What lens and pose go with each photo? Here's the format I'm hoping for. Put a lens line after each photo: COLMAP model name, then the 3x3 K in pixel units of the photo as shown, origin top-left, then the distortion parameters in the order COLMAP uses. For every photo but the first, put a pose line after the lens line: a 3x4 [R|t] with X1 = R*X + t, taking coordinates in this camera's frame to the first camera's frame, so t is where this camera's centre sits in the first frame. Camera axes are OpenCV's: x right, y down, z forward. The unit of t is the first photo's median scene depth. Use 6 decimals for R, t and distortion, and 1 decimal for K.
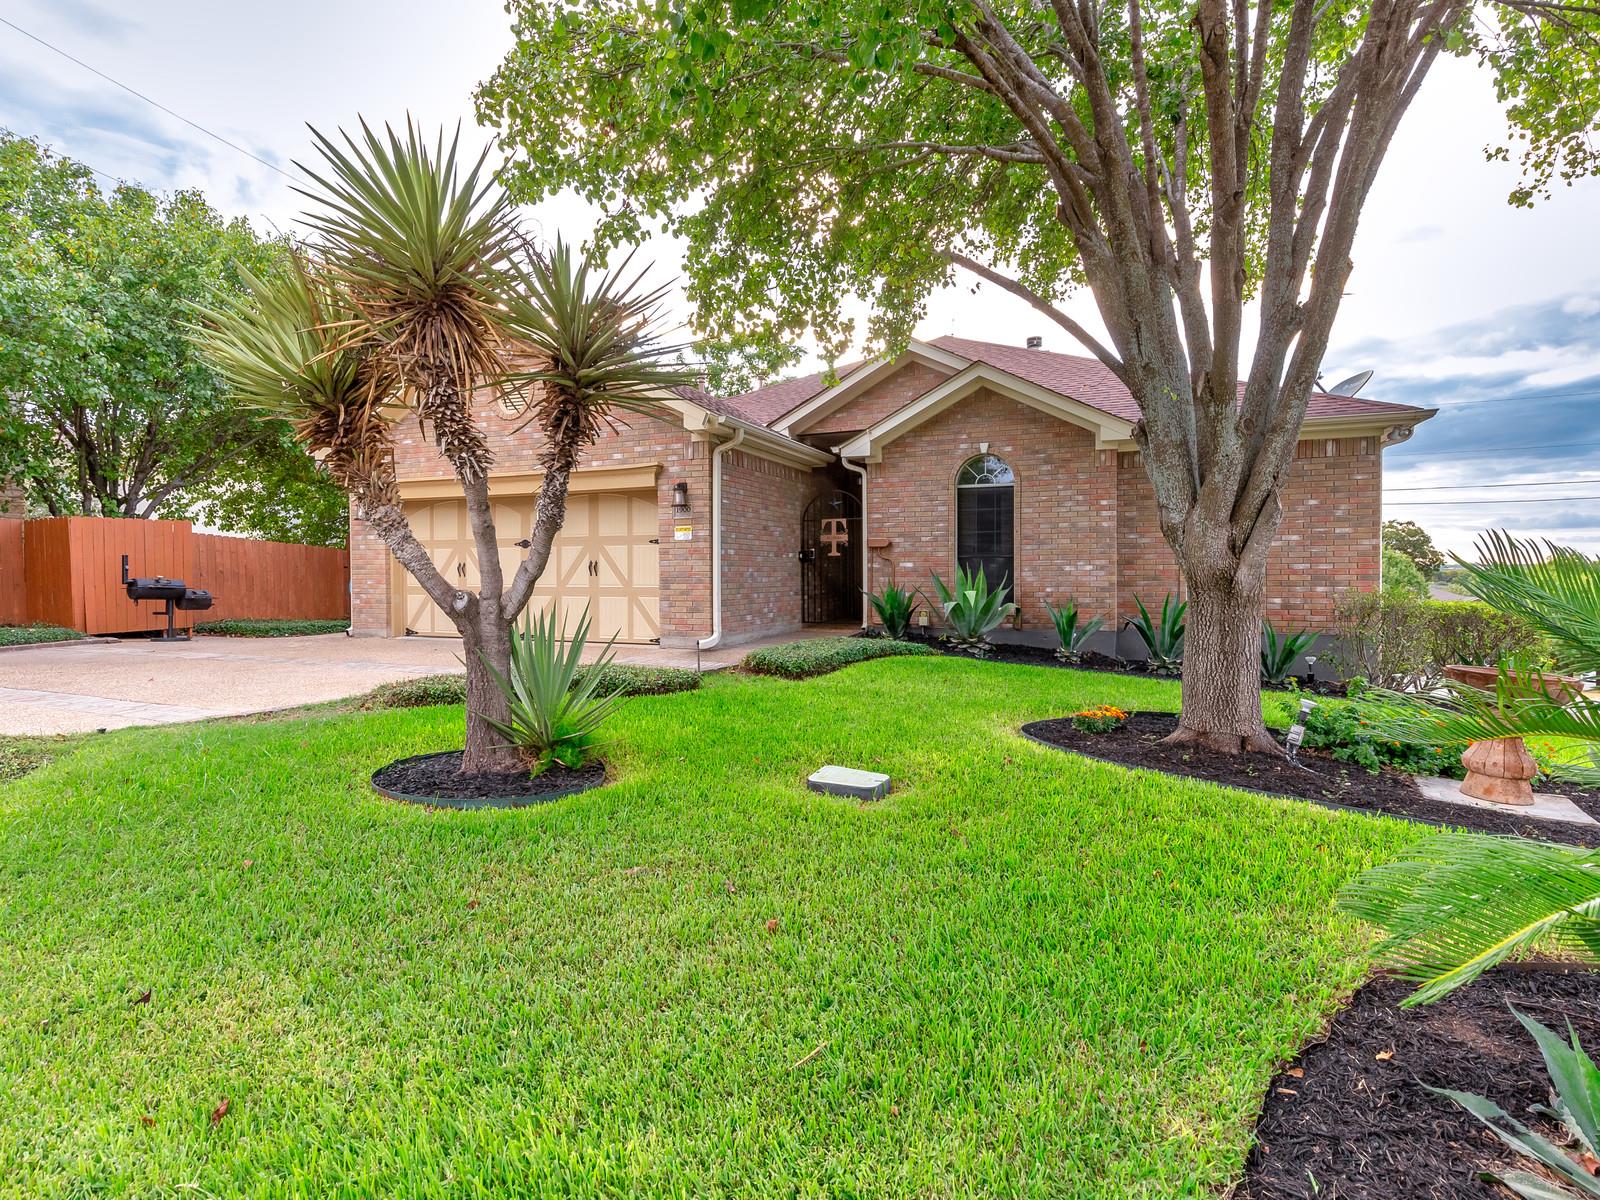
lens RADIAL K [[825.8, 0, 800.0], [0, 825.8, 600.0], [0, 0, 1]] dist [0.007325, -0.000052]
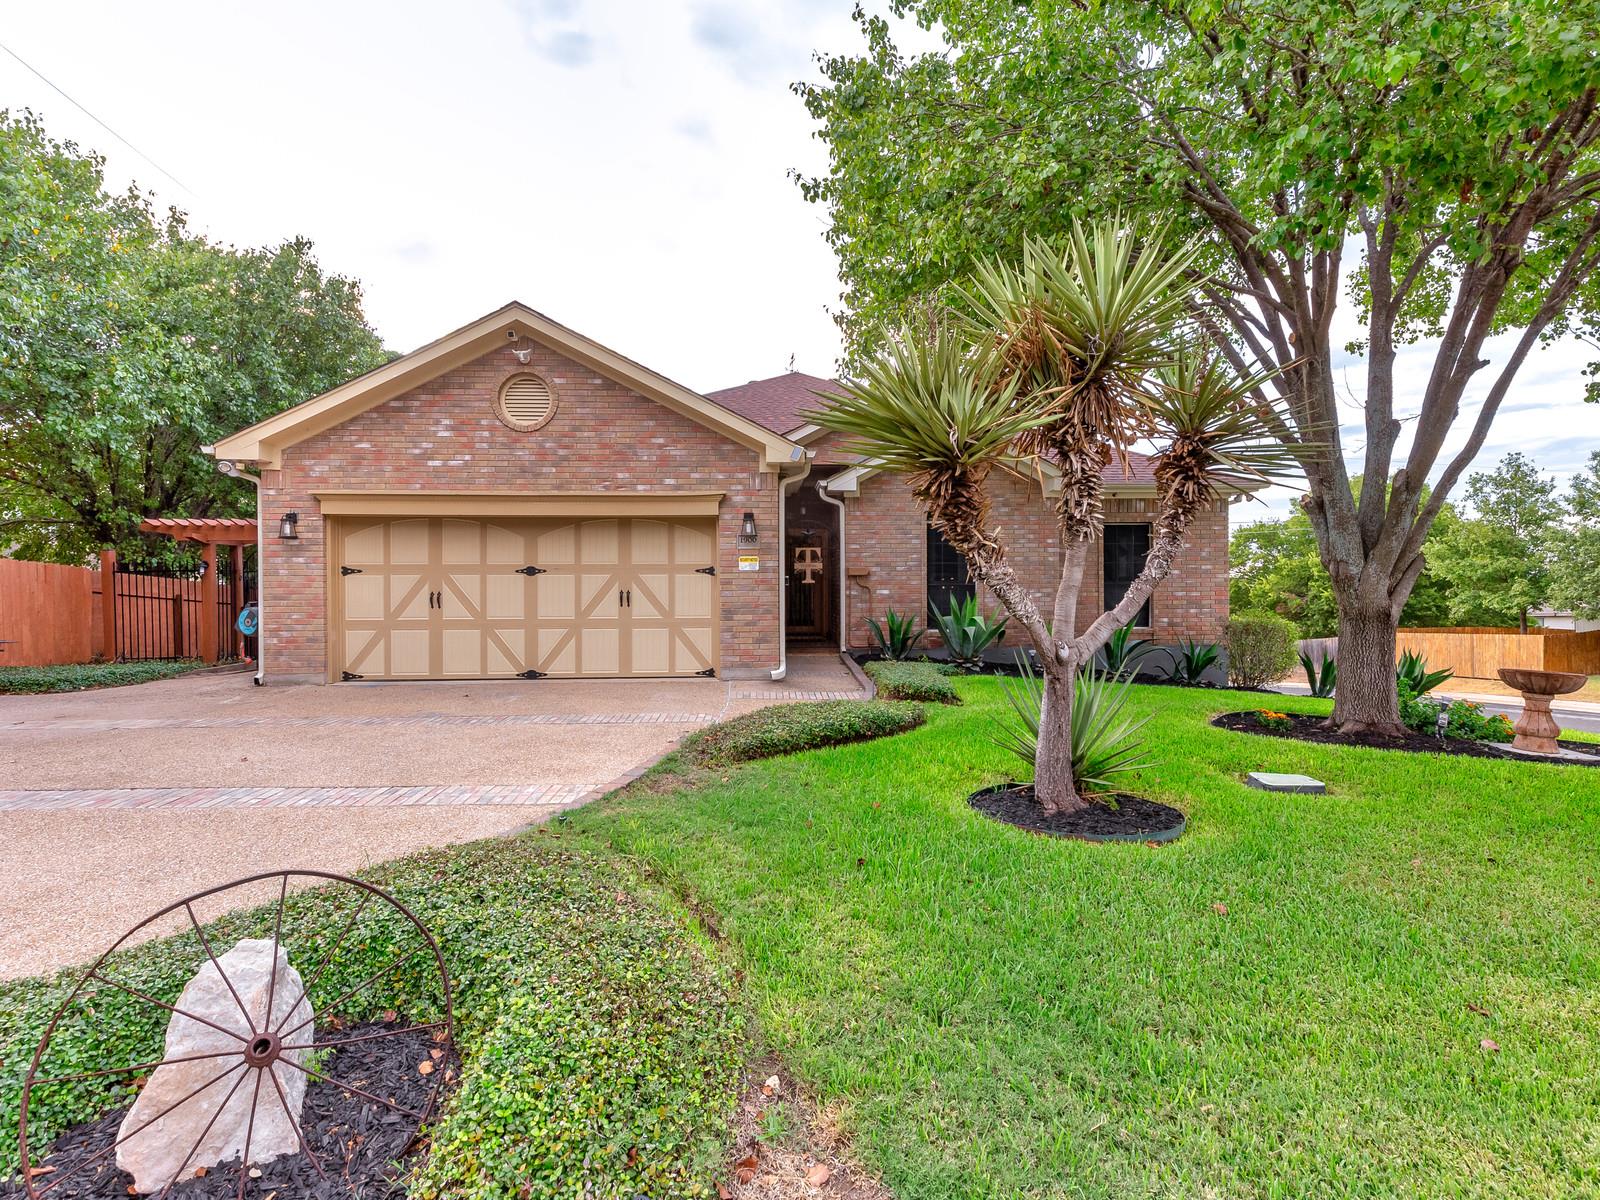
lens RADIAL K [[825.8, 0, 800.0], [0, 825.8, 600.0], [0, 0, 1]] dist [0.007325, -0.000052]
pose [[0.898813, -0.008544, 0.438250, -0.480733], [0.015093, 0.999820, -0.011461, -0.022991], [-0.438073, 0.016916, 0.898780, 0.076284]]
